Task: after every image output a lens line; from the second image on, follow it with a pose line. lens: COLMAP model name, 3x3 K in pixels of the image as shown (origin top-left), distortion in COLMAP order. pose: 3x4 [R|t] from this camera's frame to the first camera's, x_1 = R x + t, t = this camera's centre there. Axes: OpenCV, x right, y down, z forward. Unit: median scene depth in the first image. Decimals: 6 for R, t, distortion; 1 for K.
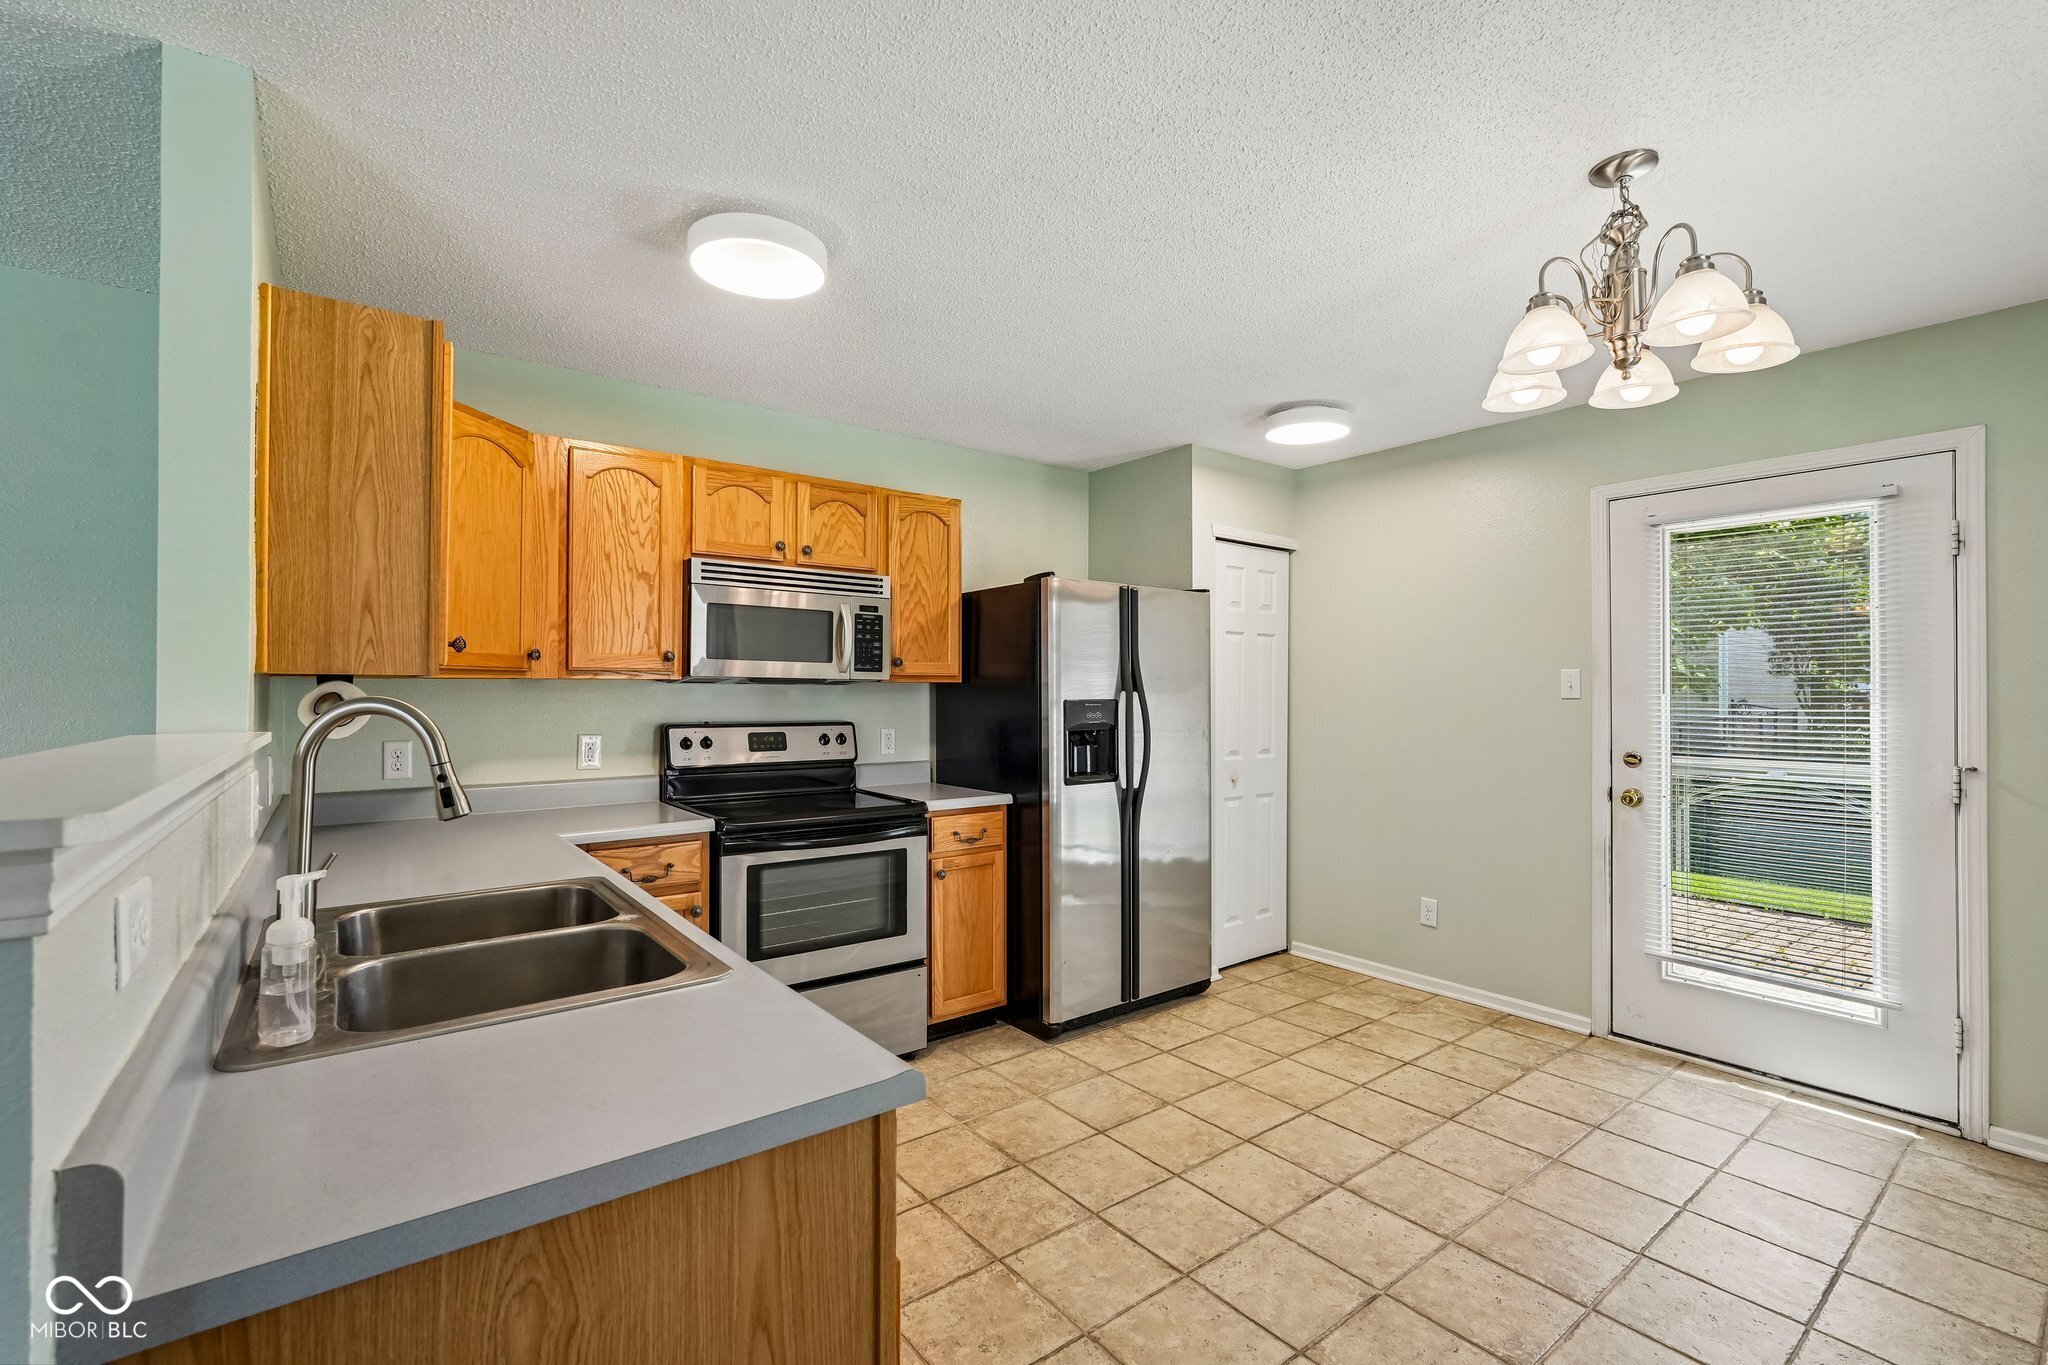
lens RADIAL K [[896.4, 0, 1021.6], [0, 896.4, 684.0], [0, 0, 1]] dist [-0.016614, 0.008459]
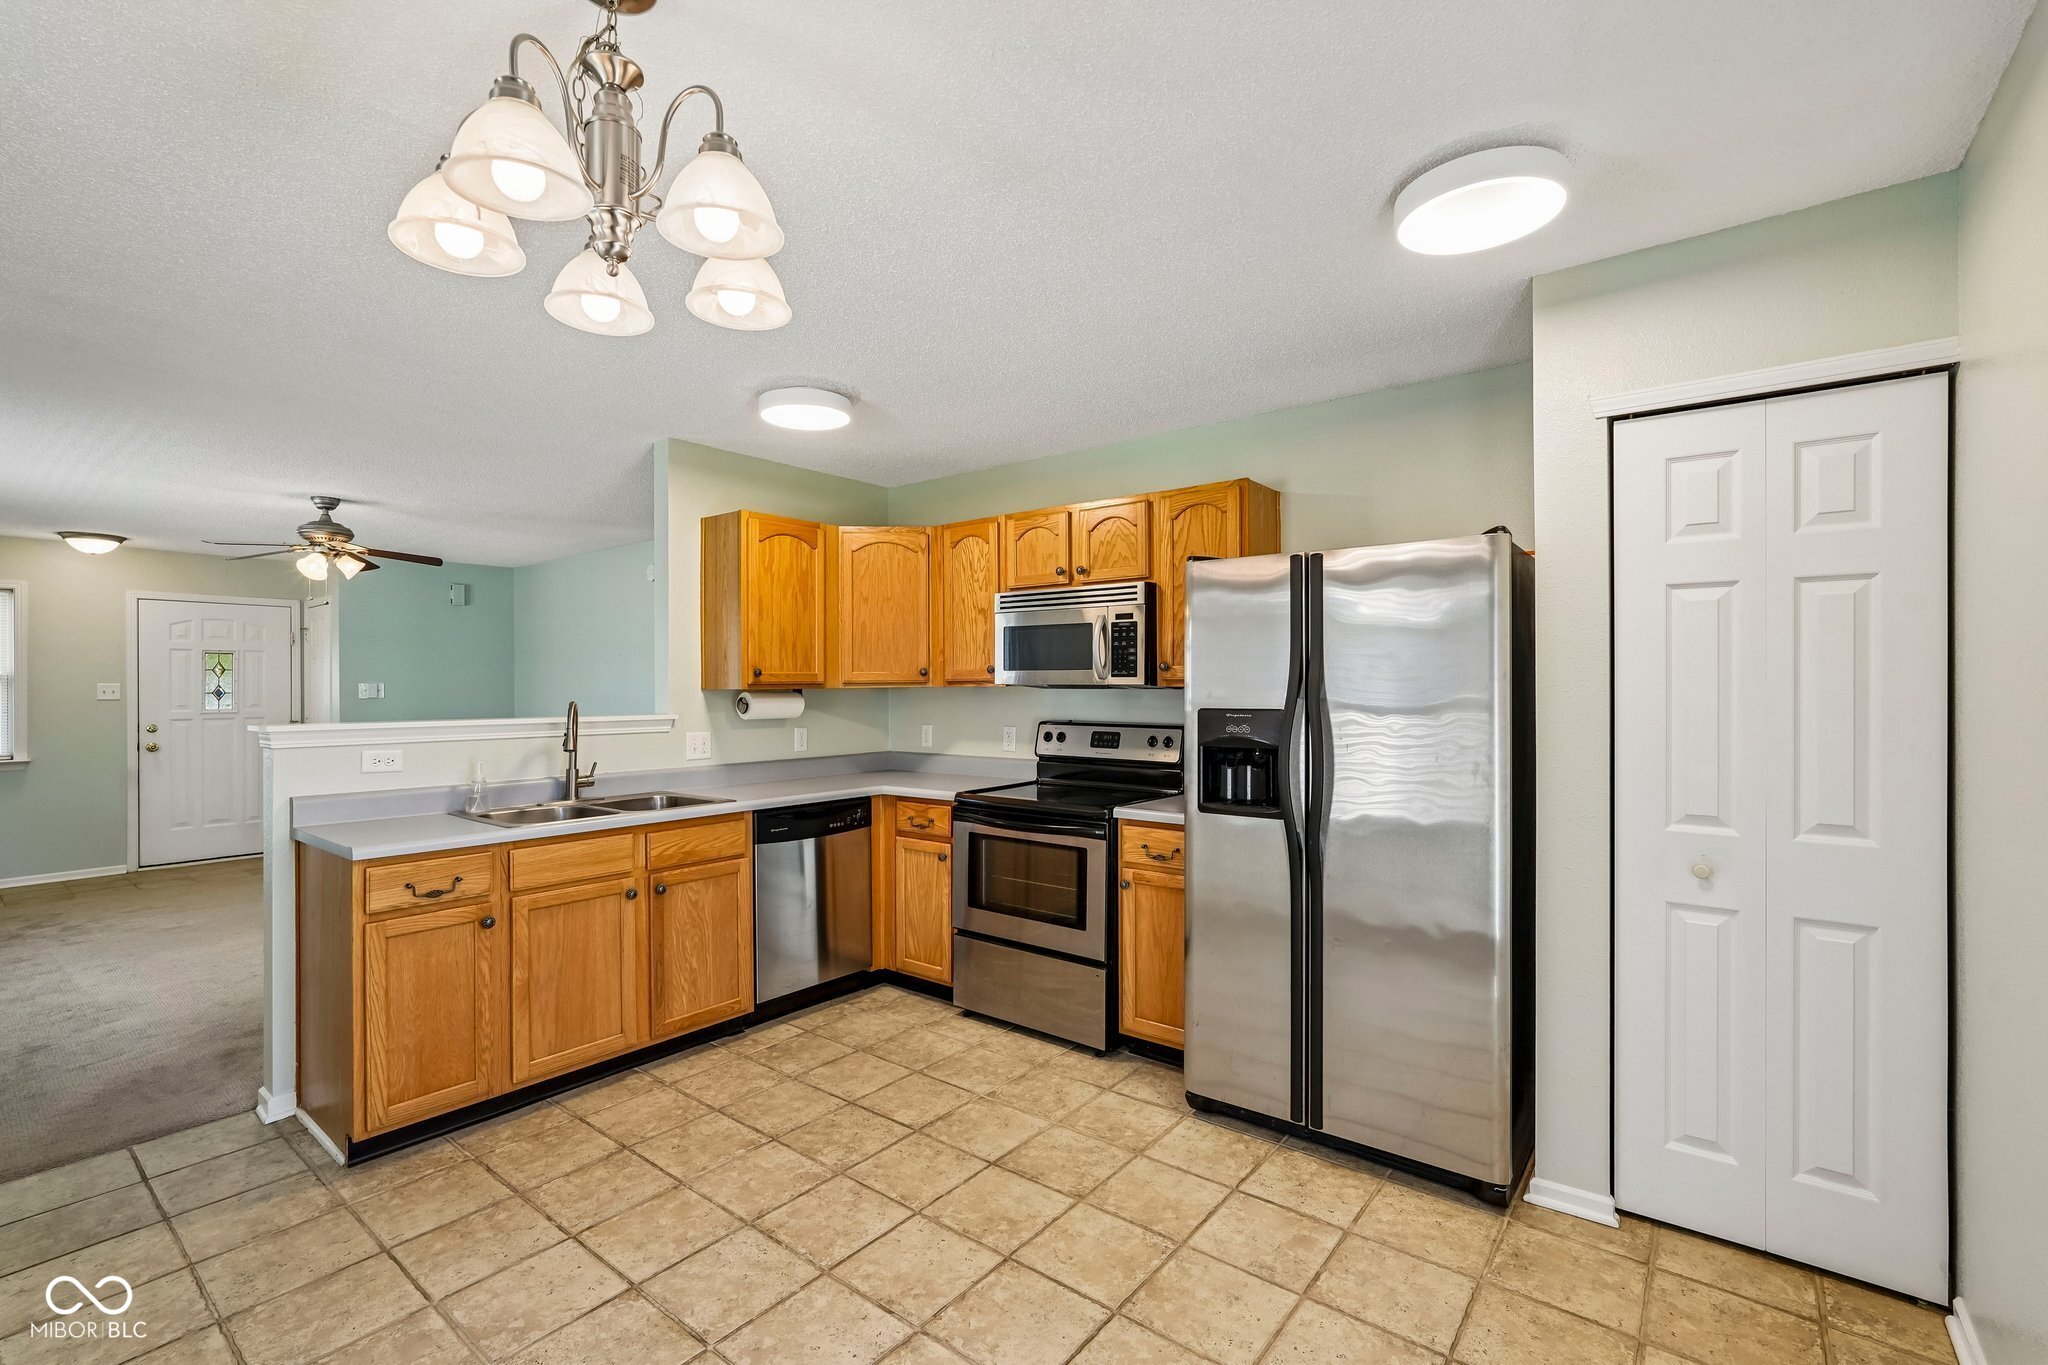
lens RADIAL K [[896.4, 0, 1021.6], [0, 896.4, 684.0], [0, 0, 1]] dist [-0.016614, 0.008459]
pose [[0.241460, -0.004448, -0.970401, 0.826107], [0.012750, 0.999918, -0.001411, -0.006195], [0.970327, -0.012032, 0.241497, 0.651142]]
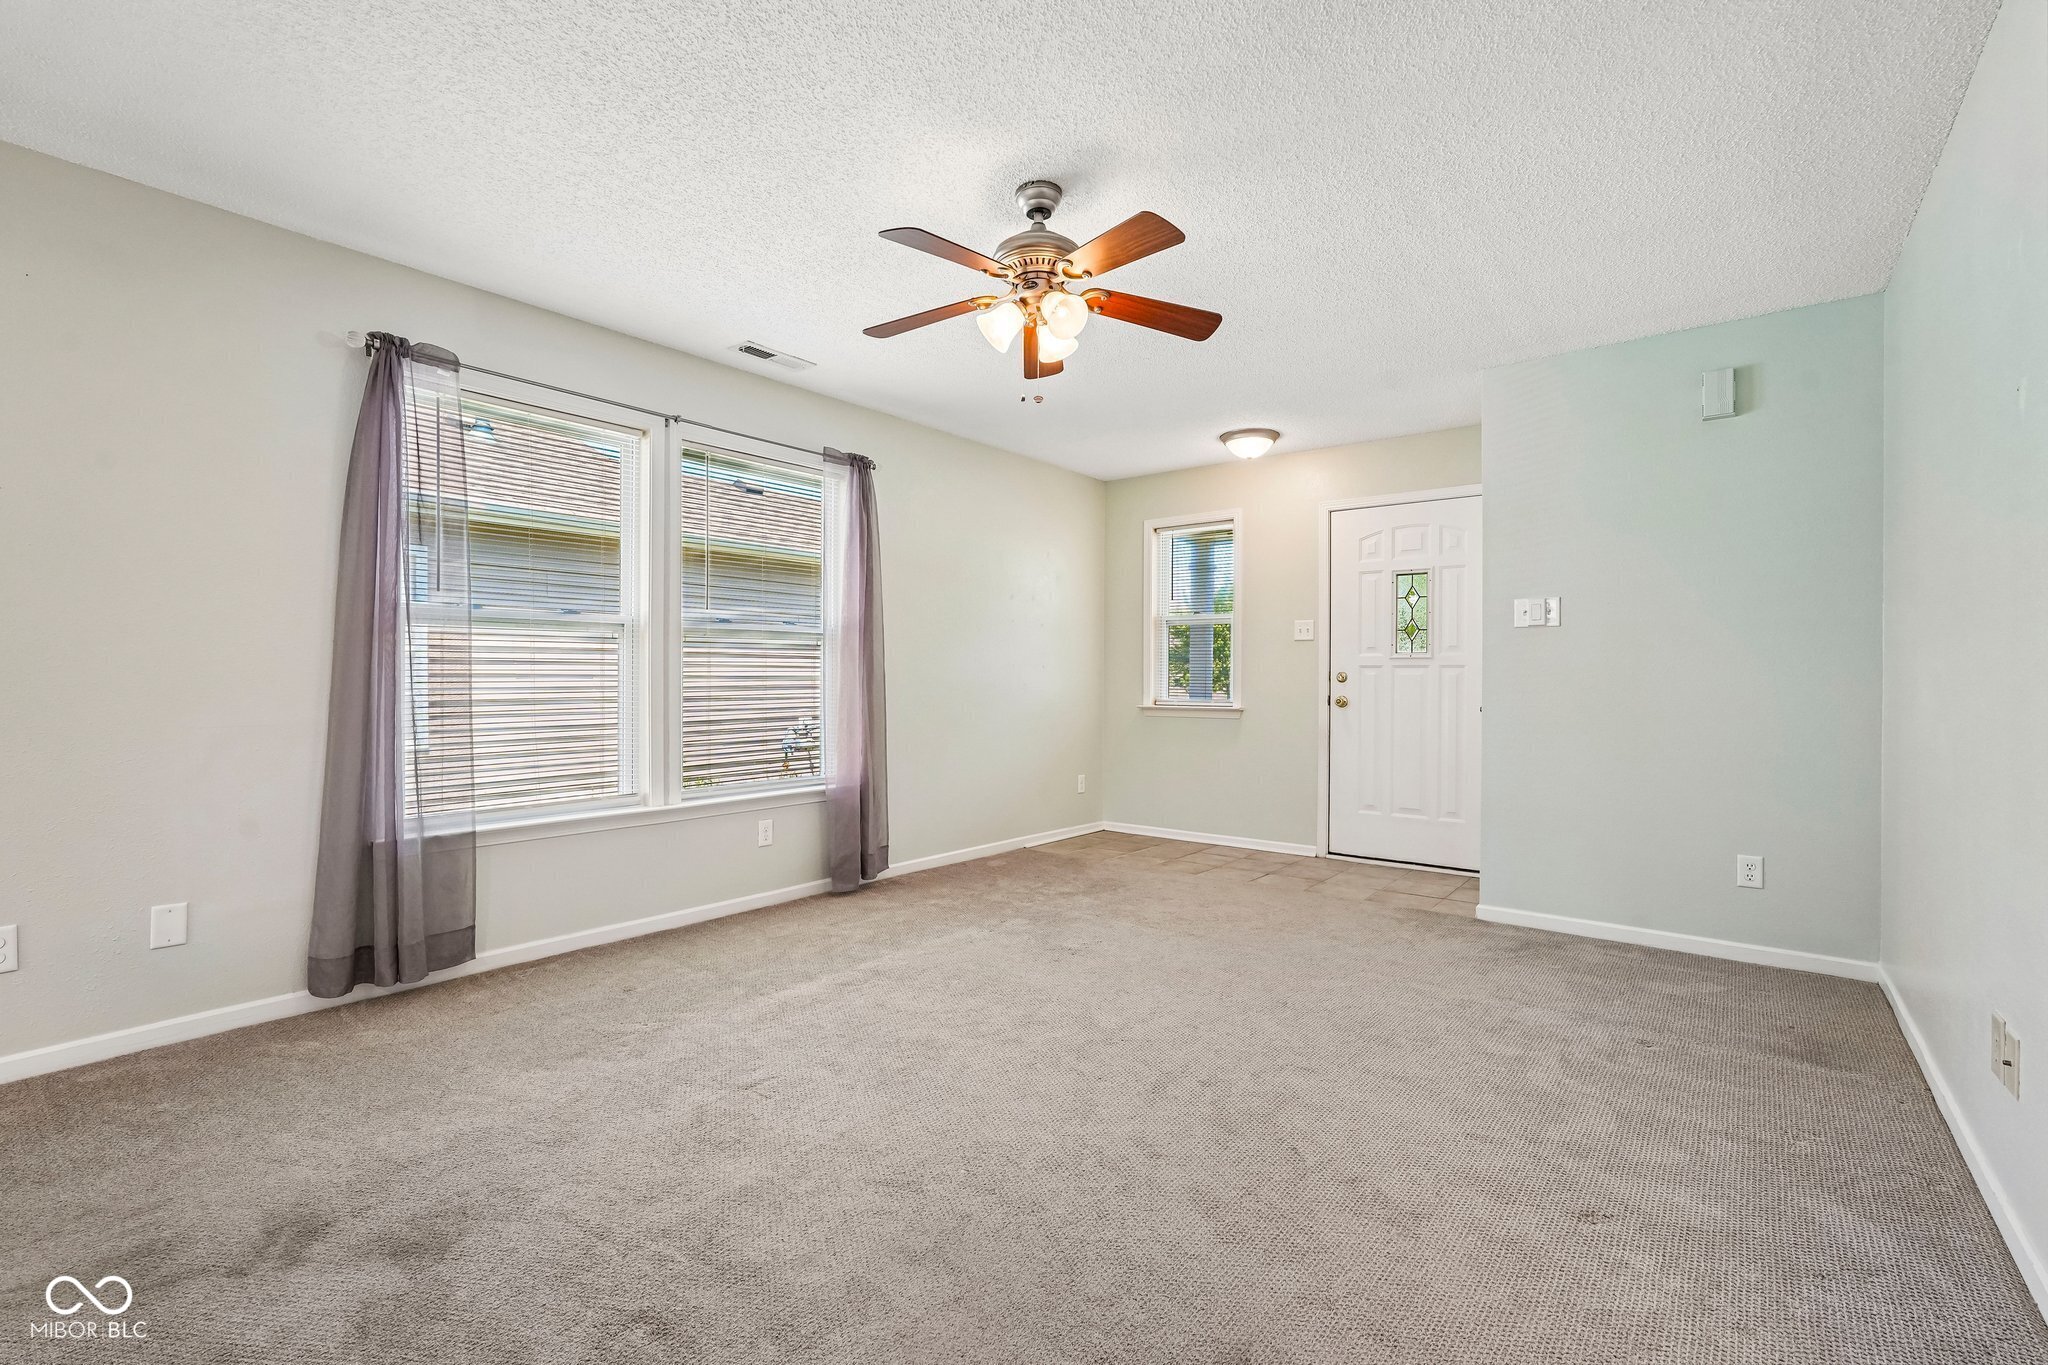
lens RADIAL K [[896.4, 0, 1021.6], [0, 896.4, 684.0], [0, 0, 1]] dist [-0.016614, 0.008459]
pose [[-0.971488, -0.001218, -0.237087, -0.707361], [-0.000919, 0.999999, -0.001371, 0.082505], [0.237089, -0.001114, -0.971487, 0.614919]]
